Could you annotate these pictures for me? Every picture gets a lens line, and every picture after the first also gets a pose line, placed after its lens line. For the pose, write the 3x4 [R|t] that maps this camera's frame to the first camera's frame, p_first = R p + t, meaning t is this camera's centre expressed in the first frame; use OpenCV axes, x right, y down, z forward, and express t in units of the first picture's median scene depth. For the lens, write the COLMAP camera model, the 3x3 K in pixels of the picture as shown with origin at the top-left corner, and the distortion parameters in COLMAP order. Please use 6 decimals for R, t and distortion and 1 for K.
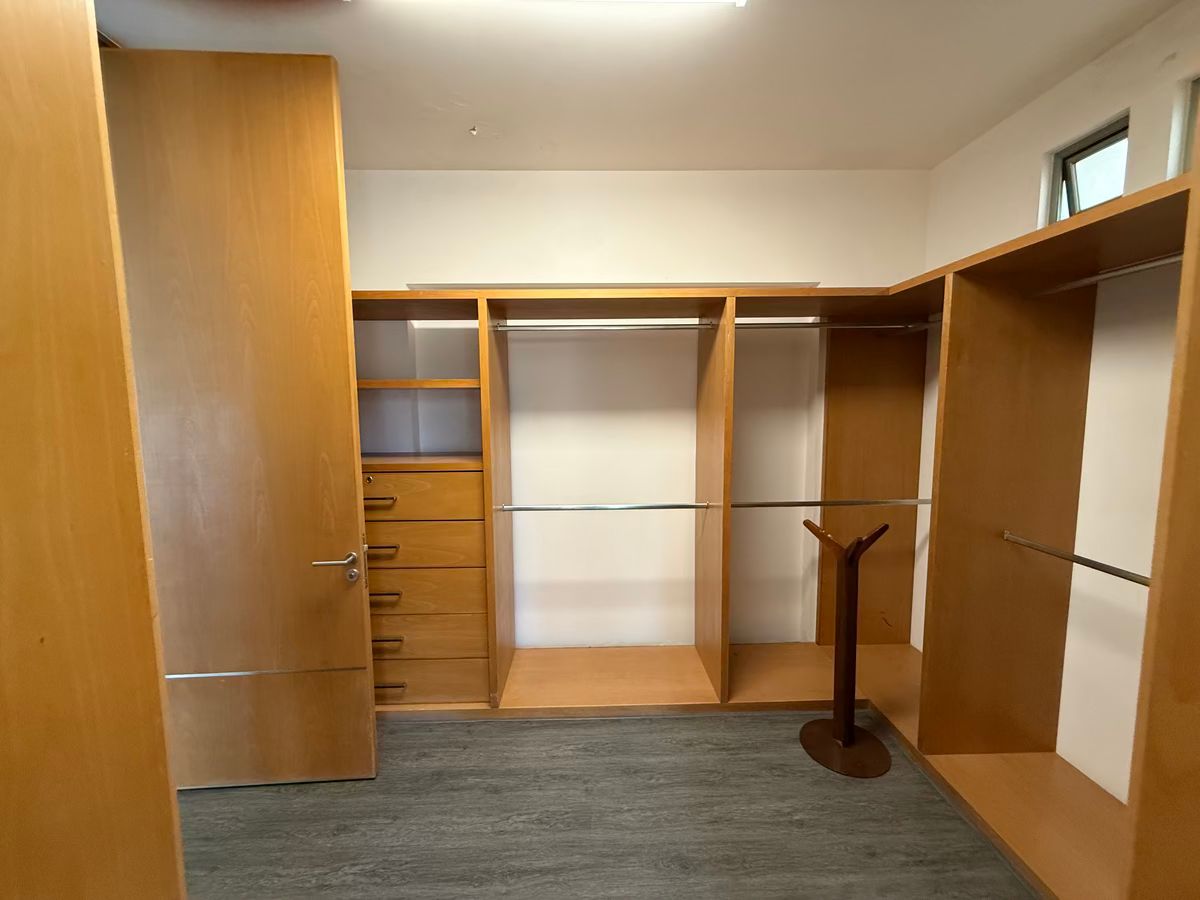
lens RADIAL K [[480.3, 0, 596.8], [0, 480.3, 449.1], [0, 0, 1]] dist [-0.001656, -0.001218]
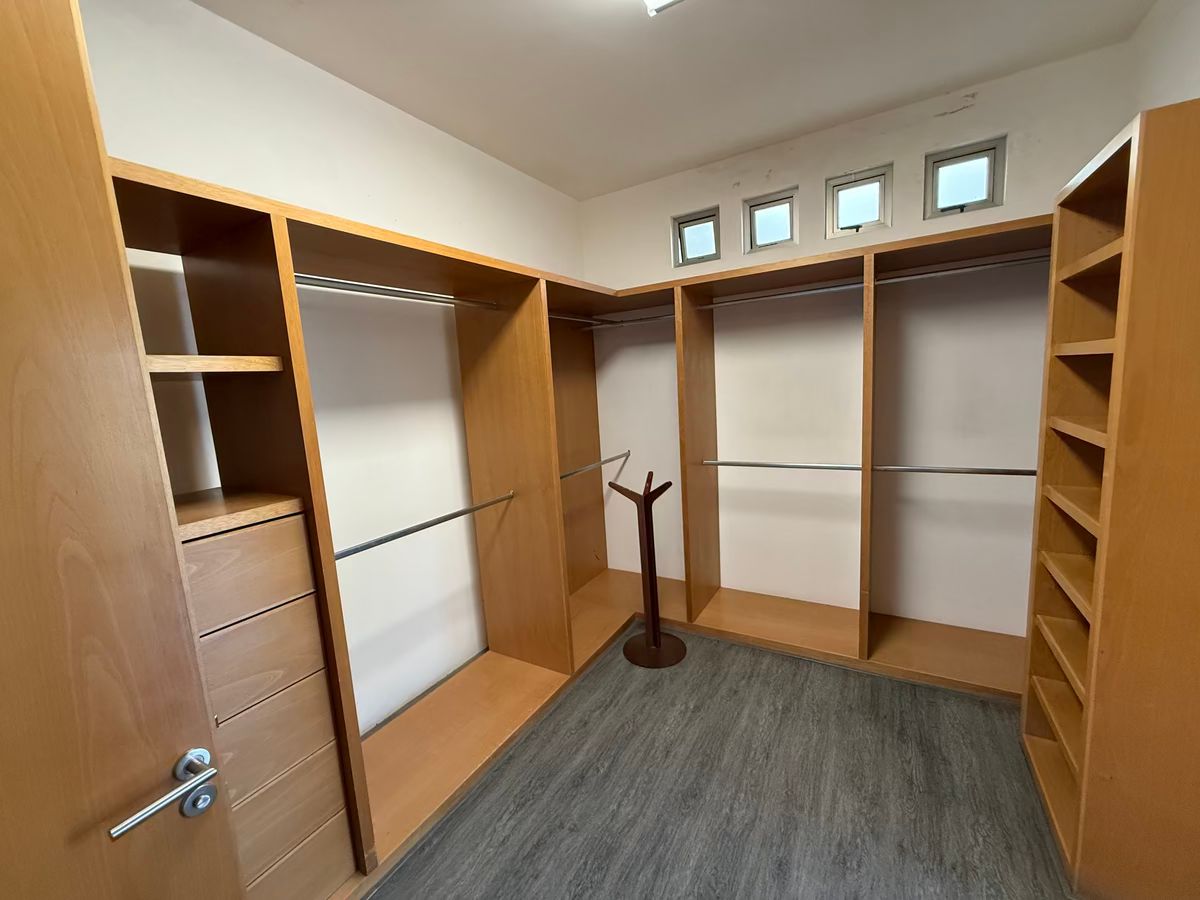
lens RADIAL K [[480.3, 0, 599.4], [0, 480.3, 450.2], [0, 0, 1]] dist [-0.001656, -0.001218]
pose [[0.523327, -0.141249, 0.840344, -0.642764], [0.135711, 0.987395, 0.081452, -0.033542], [-0.841256, 0.071418, 0.535899, 0.453647]]
